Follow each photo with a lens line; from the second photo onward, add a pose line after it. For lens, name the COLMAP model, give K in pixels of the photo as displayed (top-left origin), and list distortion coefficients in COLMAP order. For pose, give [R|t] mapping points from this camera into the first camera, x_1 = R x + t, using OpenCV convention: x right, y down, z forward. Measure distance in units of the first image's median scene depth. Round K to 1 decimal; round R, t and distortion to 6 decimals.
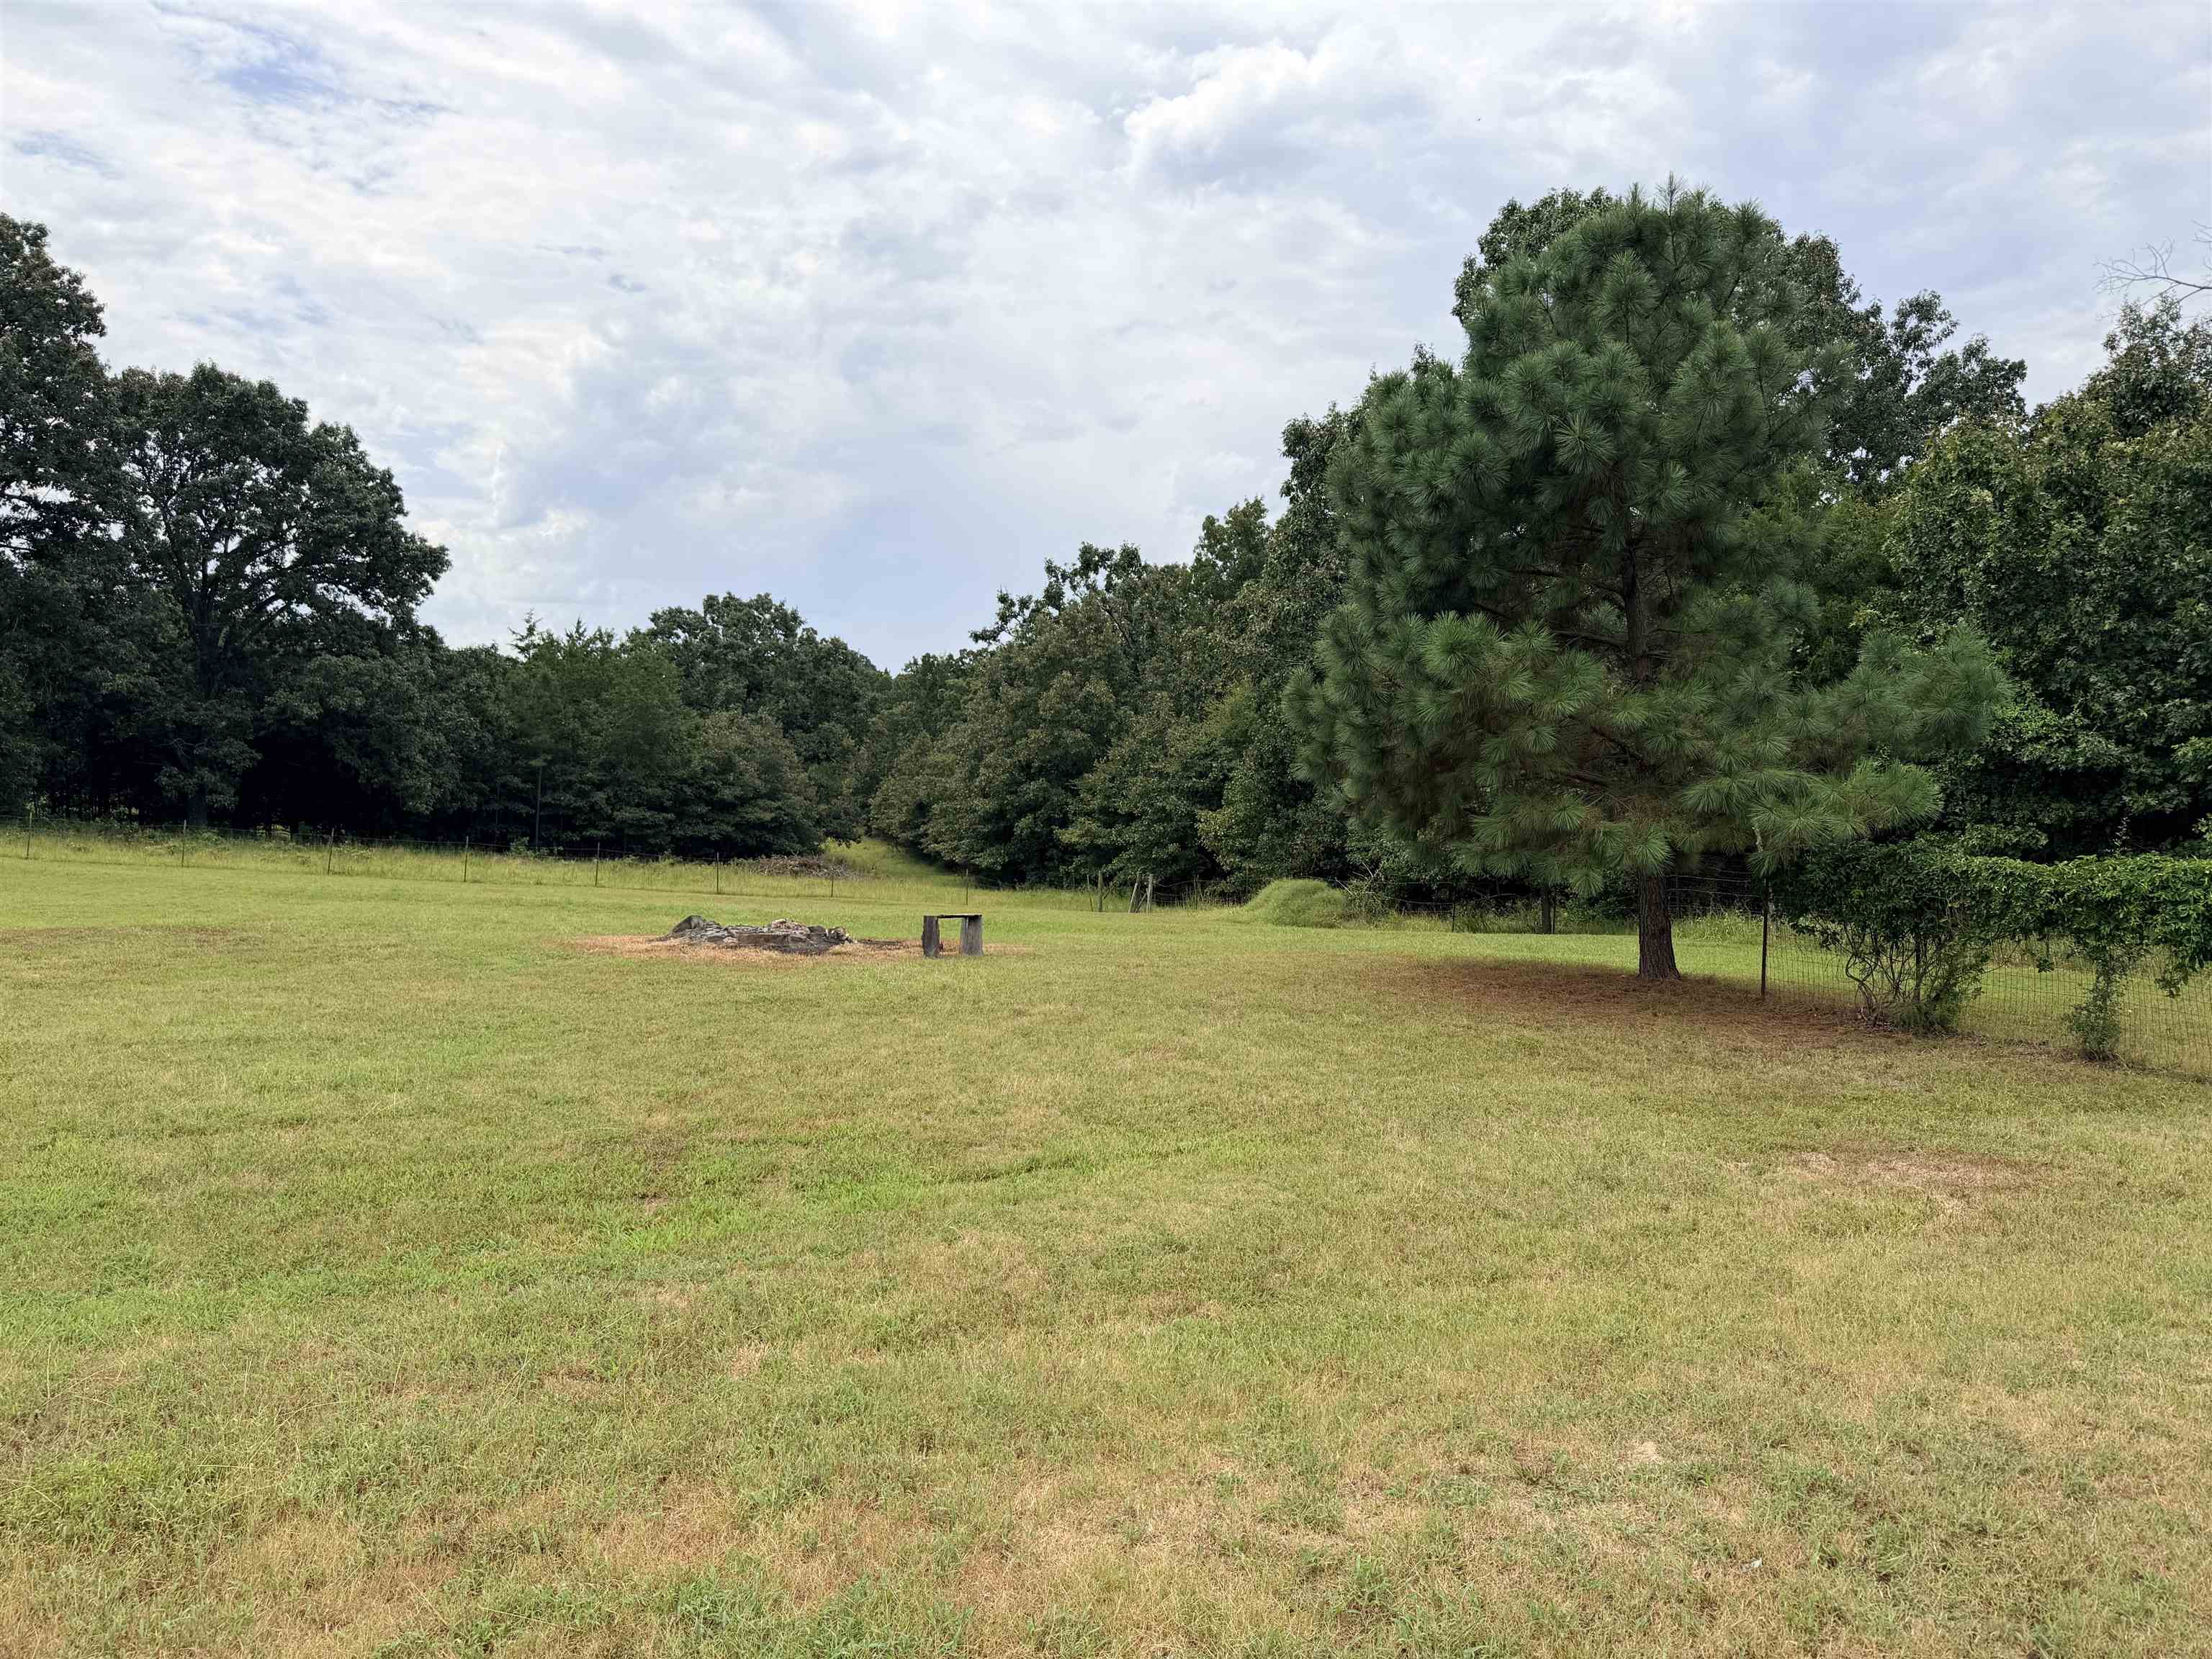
lens RADIAL K [[1560.0, 0, 1126.6], [0, 1560.0, 863.6], [0, 0, 1]] dist [0.071789, -0.074483]
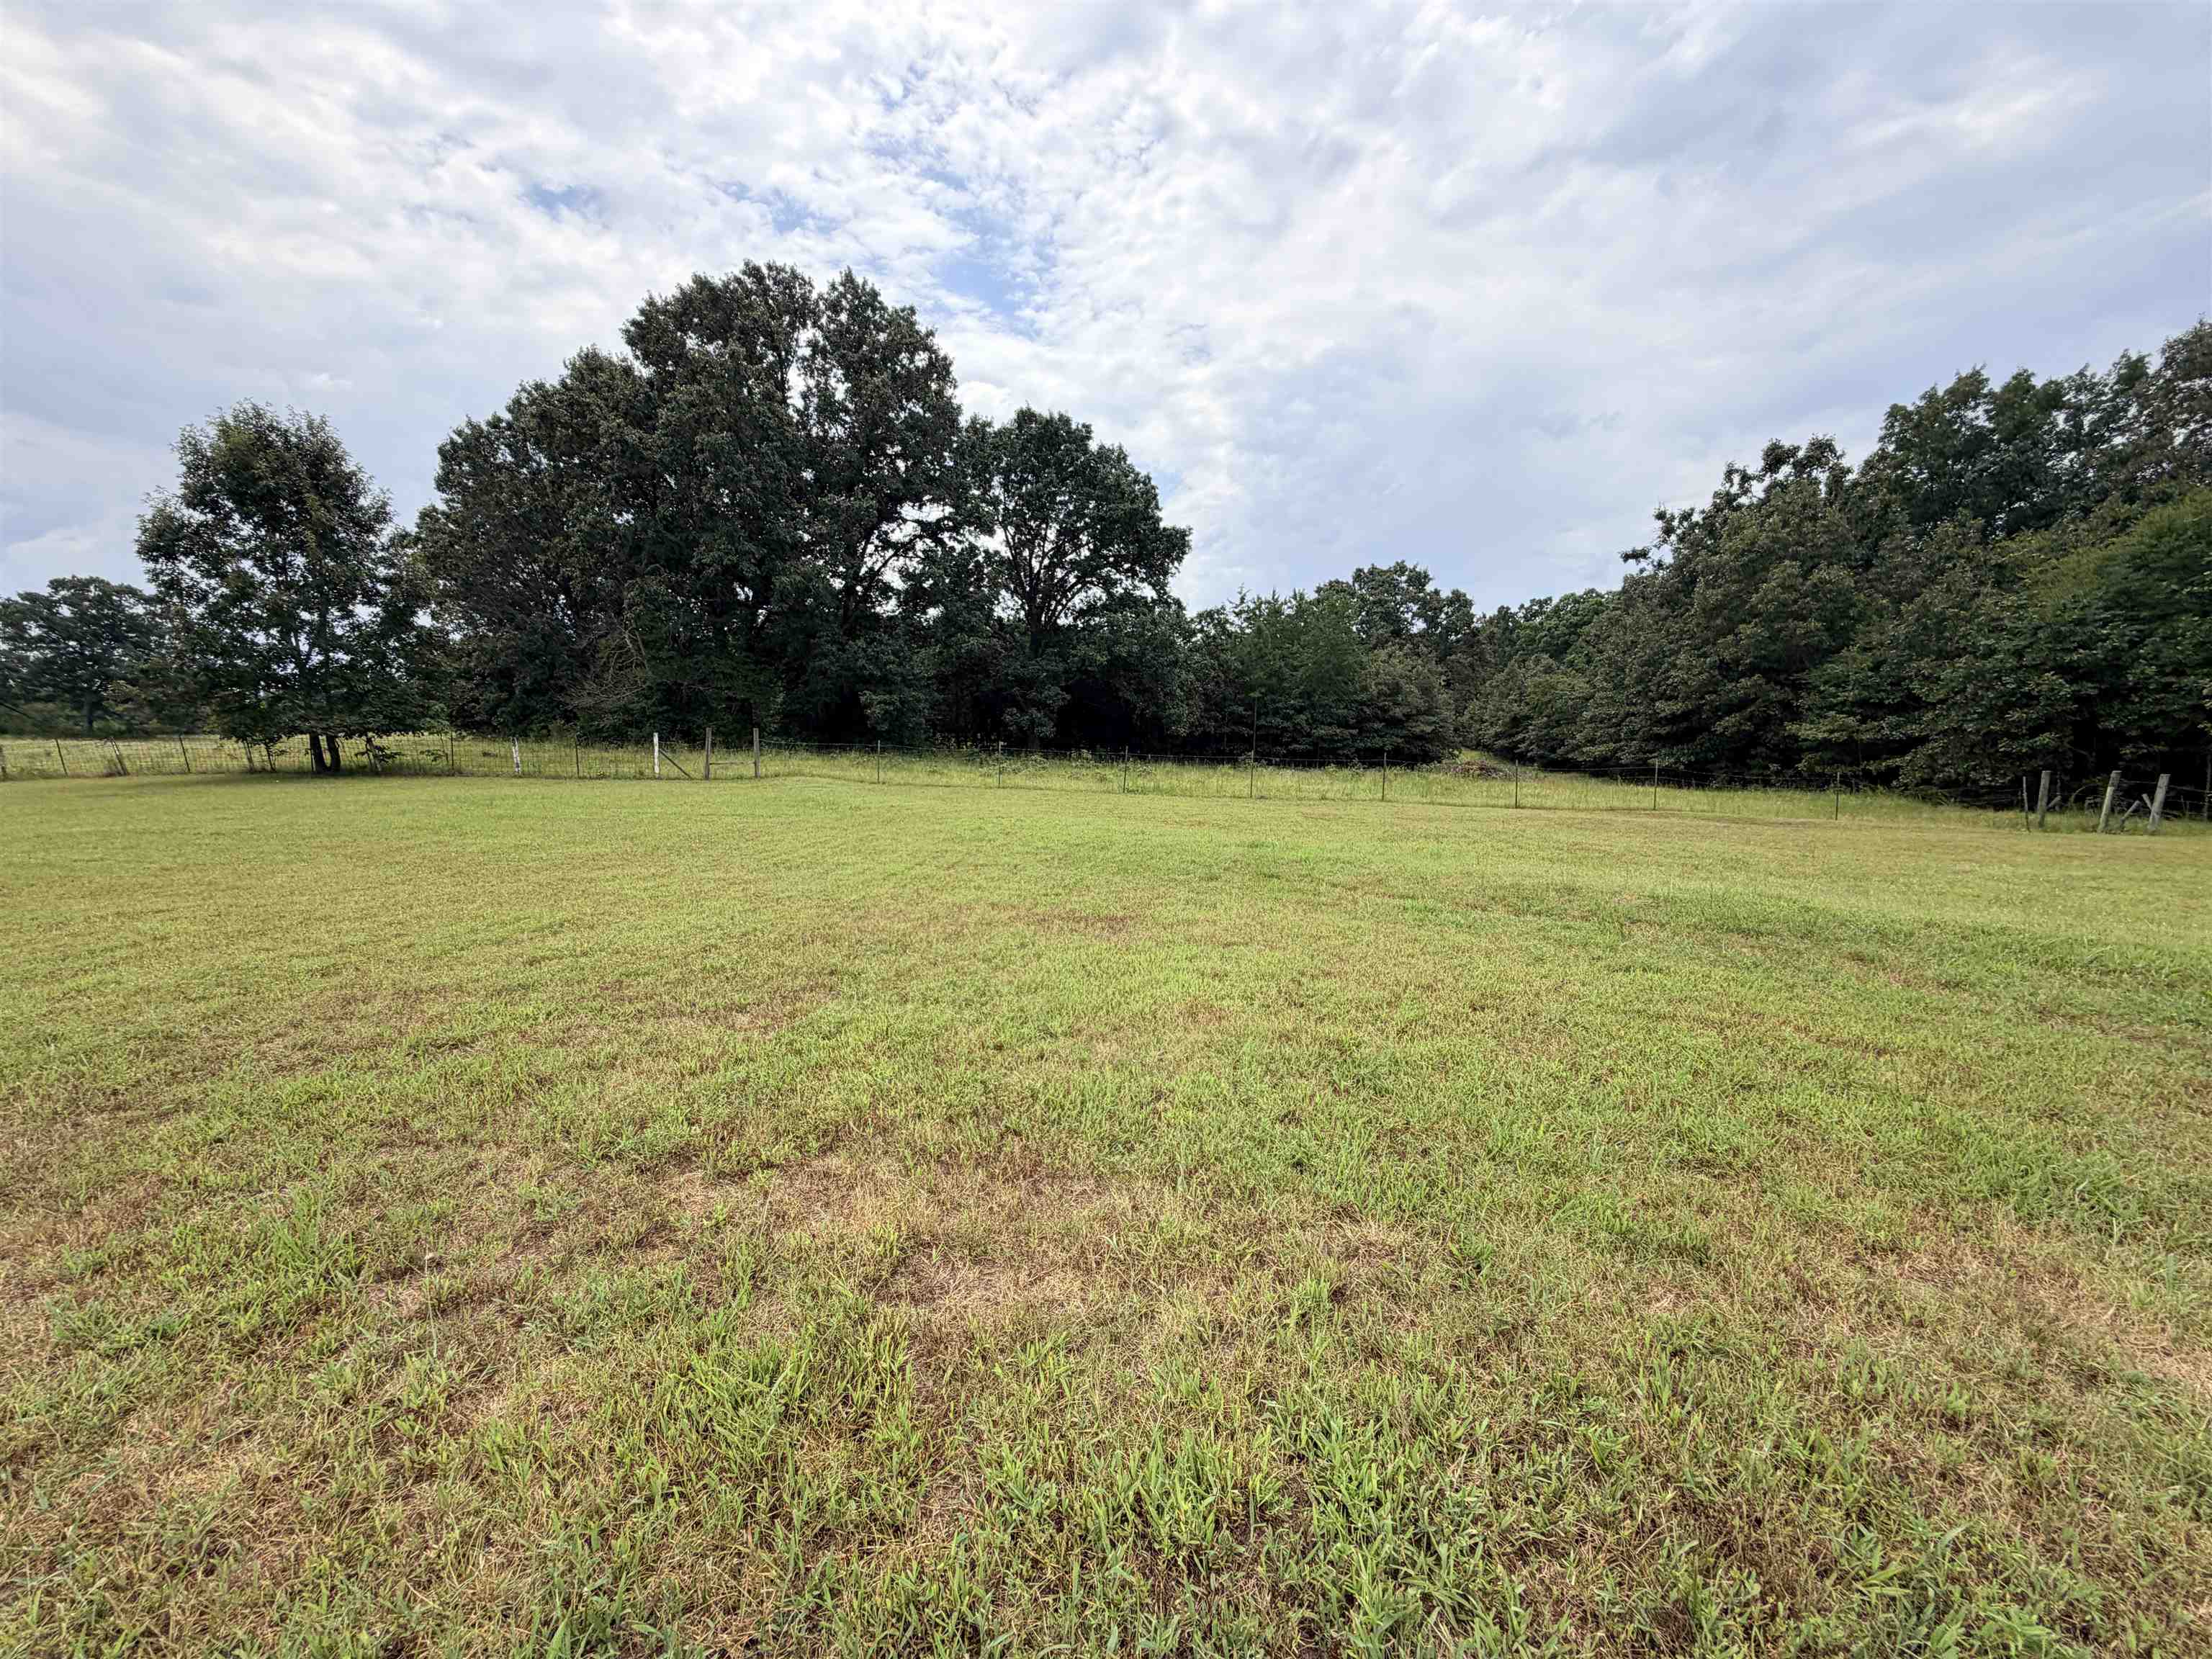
lens RADIAL K [[881.1, 0, 1091.6], [0, 881.1, 834.7], [0, 0, 1]] dist [0.000790, -0.000068]
pose [[0.888232, 0.009762, -0.459291, -0.167223], [0.026112, 0.997085, 0.071692, -0.004903], [0.458652, -0.075672, 0.885388, 0.304217]]
